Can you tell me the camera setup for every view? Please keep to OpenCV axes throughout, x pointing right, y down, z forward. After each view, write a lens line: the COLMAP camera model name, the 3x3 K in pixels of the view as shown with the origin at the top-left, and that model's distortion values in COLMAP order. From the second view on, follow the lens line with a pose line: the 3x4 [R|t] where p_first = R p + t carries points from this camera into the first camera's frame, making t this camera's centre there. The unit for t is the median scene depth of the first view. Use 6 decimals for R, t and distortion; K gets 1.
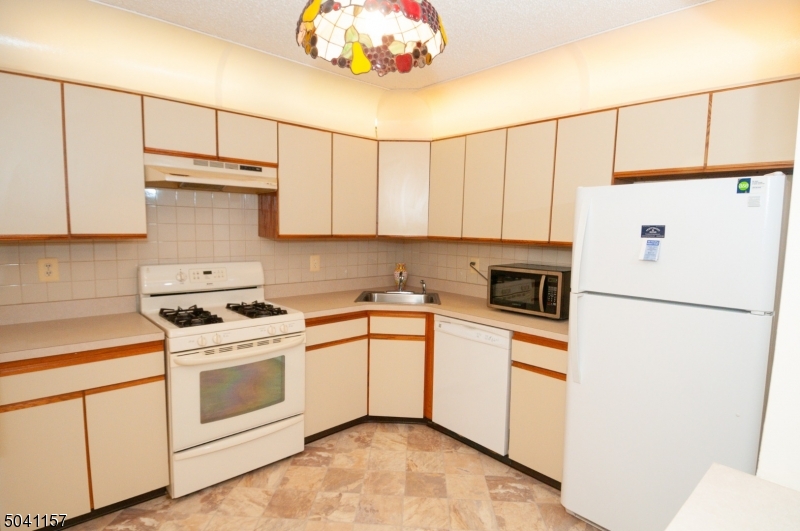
lens RADIAL K [[413.7, 0, 395.5], [0, 413.7, 268.5], [0, 0, 1]] dist [0.028487, -0.024985]
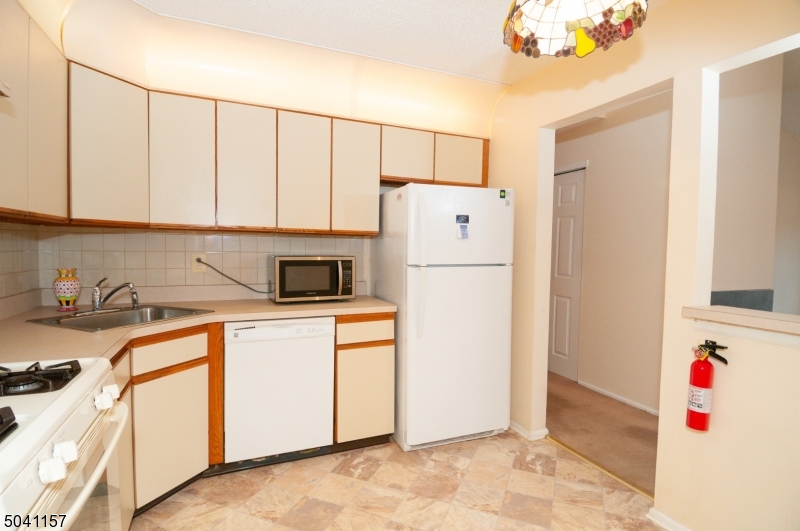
lens RADIAL K [[413.7, 0, 396.8], [0, 413.7, 258.1], [0, 0, 1]] dist [0.028487, -0.024985]
pose [[0.360516, -0.055784, 0.931083, -0.595955], [0.085097, 0.996014, 0.026725, -0.006458], [-0.928863, 0.069598, 0.363826, 0.474861]]
